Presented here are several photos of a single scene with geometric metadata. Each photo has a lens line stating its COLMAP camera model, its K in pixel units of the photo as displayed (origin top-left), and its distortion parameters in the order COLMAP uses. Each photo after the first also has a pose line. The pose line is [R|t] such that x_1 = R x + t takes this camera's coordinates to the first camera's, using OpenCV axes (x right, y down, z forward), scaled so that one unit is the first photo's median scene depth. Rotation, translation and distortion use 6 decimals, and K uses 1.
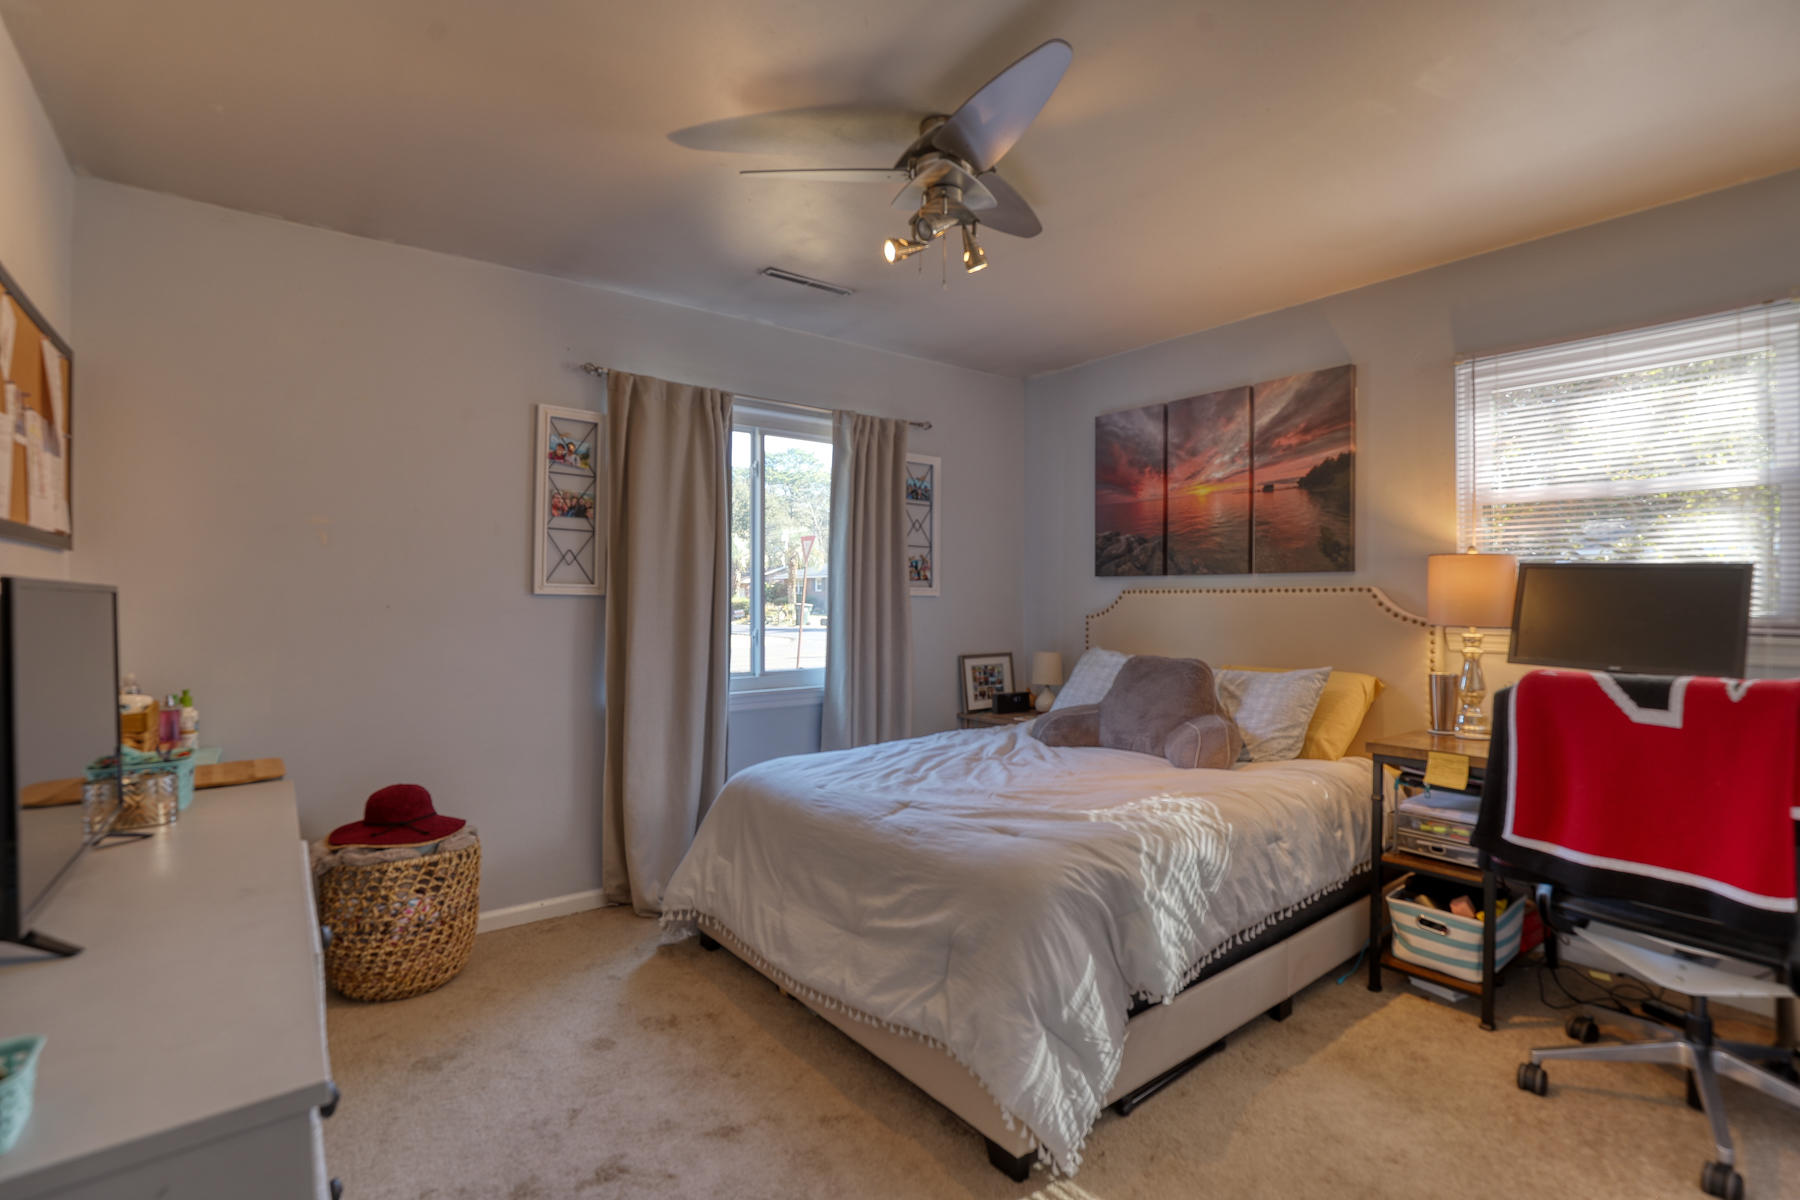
lens RADIAL K [[809.3, 0, 908.7], [0, 809.3, 595.2], [0, 0, 1]] dist [-0.002674, -0.000084]
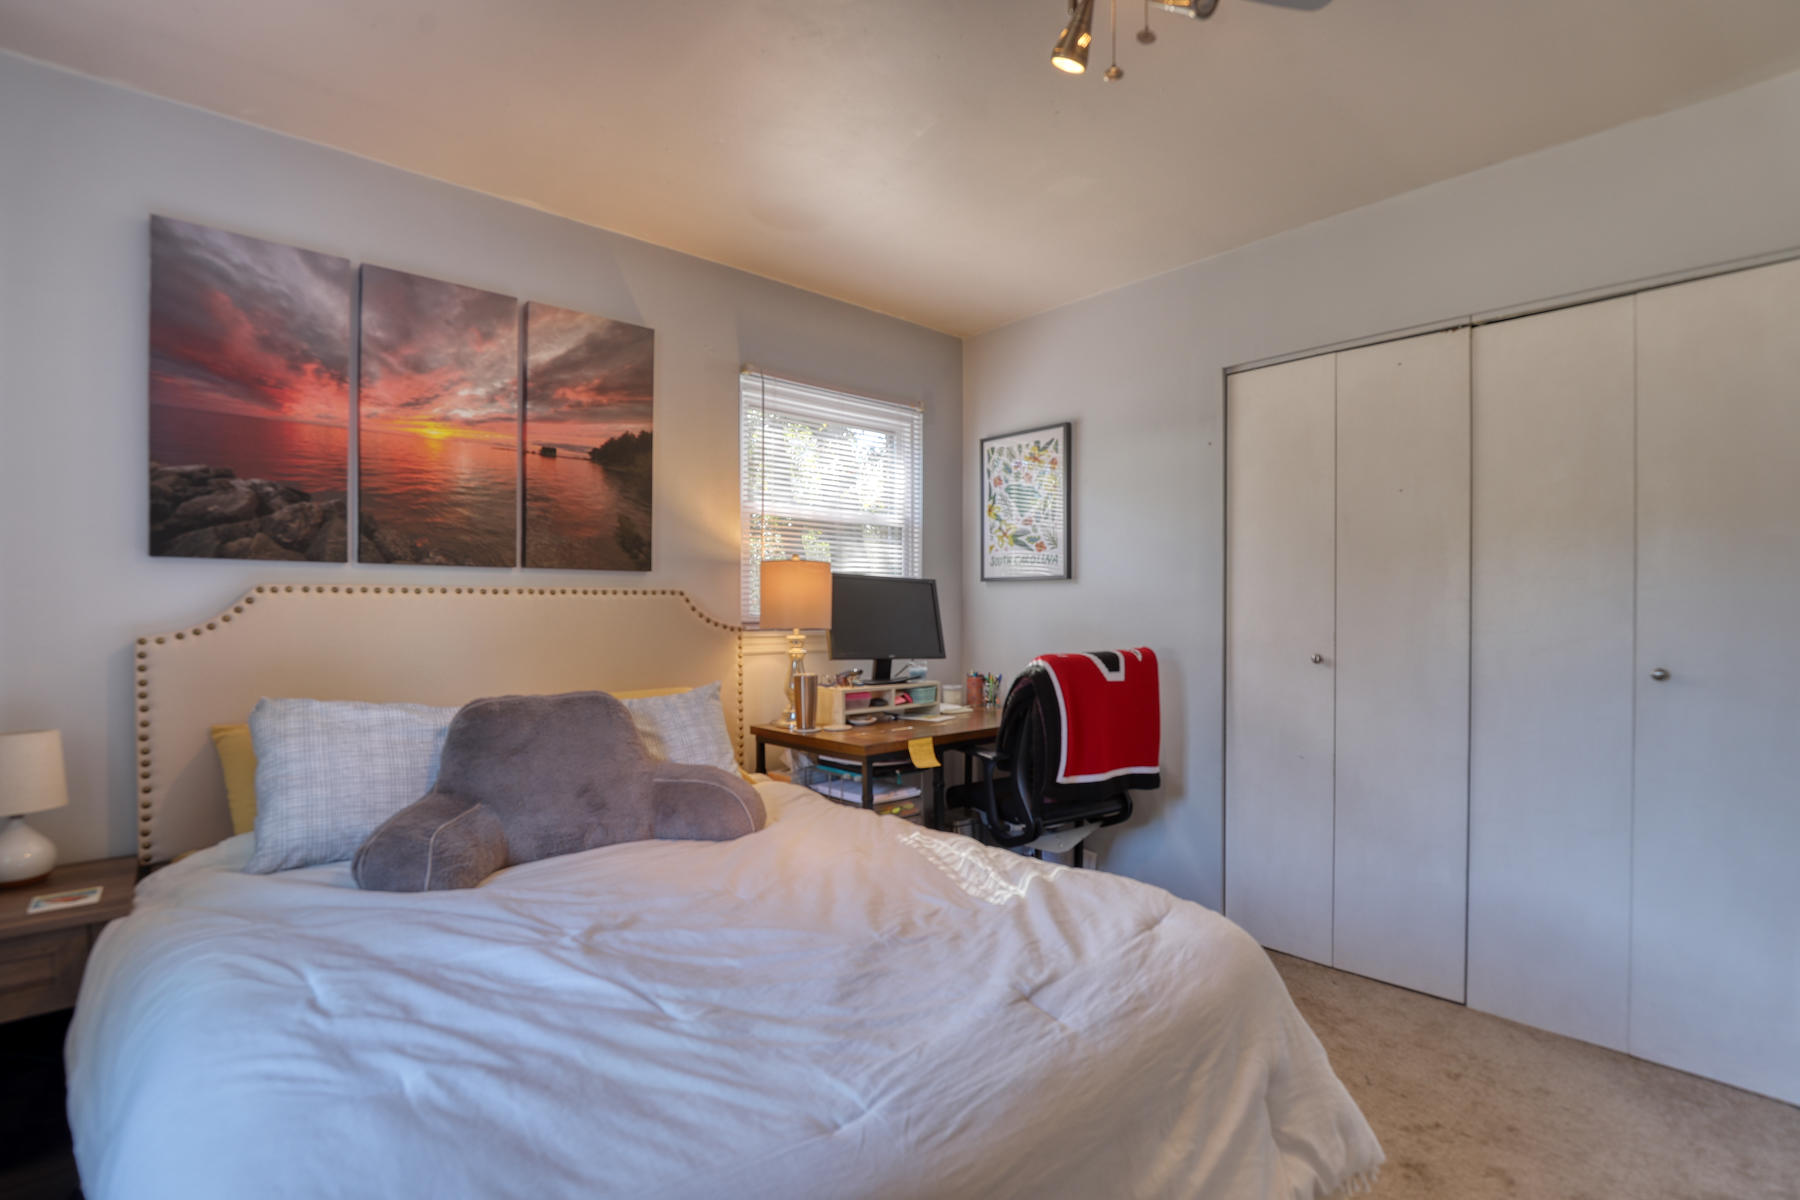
lens RADIAL K [[864.5, 0, 908.8], [0, 864.5, 617.2], [0, 0, 1]] dist [-0.024486, 0.000515]
pose [[-0.072140, -0.013210, 0.997307, -0.351939], [-0.002525, 0.999911, 0.013062, 0.006153], [-0.997391, -0.001576, -0.072167, 0.721768]]
